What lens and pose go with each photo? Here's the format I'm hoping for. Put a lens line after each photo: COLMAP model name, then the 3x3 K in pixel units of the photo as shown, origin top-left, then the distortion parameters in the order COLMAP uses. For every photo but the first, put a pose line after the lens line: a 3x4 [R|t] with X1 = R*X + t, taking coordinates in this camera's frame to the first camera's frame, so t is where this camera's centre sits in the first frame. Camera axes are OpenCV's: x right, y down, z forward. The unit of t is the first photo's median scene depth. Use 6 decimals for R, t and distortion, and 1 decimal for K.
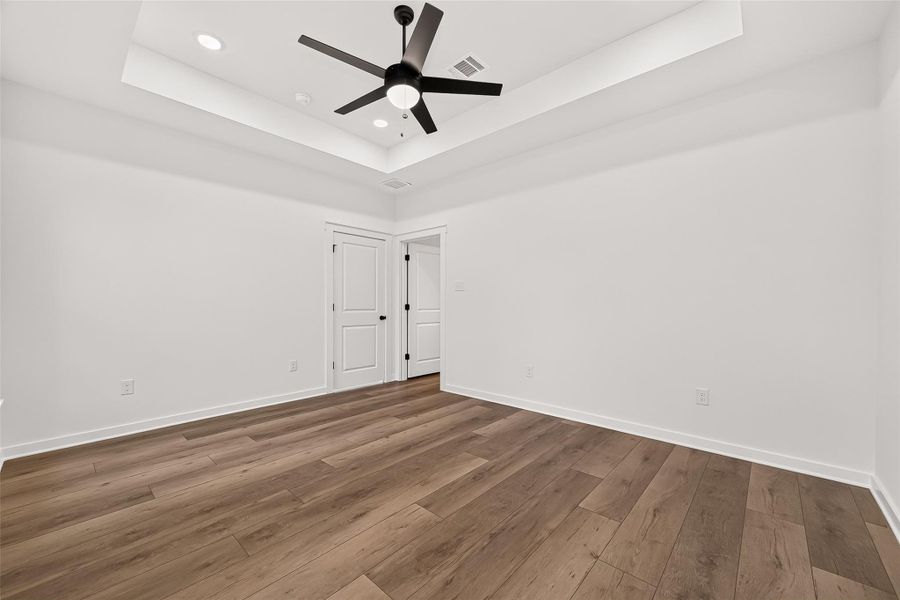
lens RADIAL K [[354.8, 0, 451.8], [0, 354.8, 305.8], [0, 0, 1]] dist [-0.000428, -0.000377]
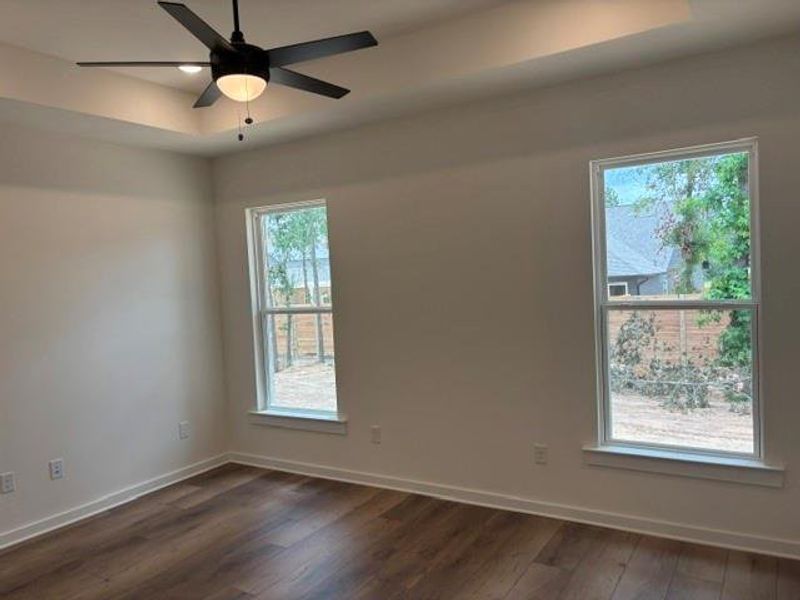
lens RADIAL K [[611.4, 0, 389.8], [0, 611.4, 316.5], [0, 0, 1]] dist [0.002564, 0.000277]
pose [[-0.986751, 0.066445, -0.148010, -0.191564], [0.055324, 0.995415, 0.078032, -0.197412], [0.152516, 0.068809, -0.985903, 1.880580]]
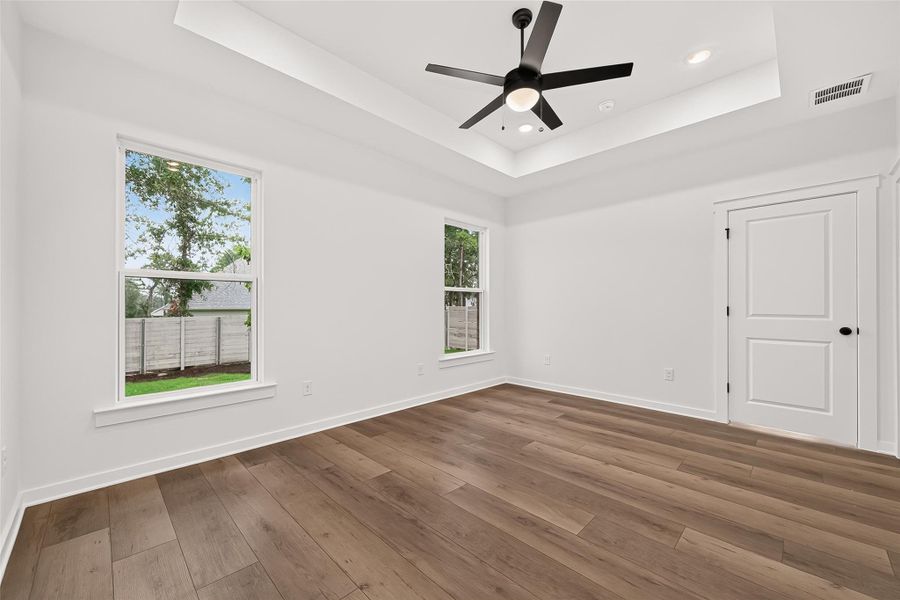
lens RADIAL K [[354.8, 0, 451.8], [0, 354.8, 305.8], [0, 0, 1]] dist [-0.000428, -0.000377]
pose [[-0.054510, -0.001530, -0.998512, 0.754019], [-0.004452, 0.999989, -0.001290, -0.006555], [0.998503, 0.004375, -0.054516, 0.739543]]
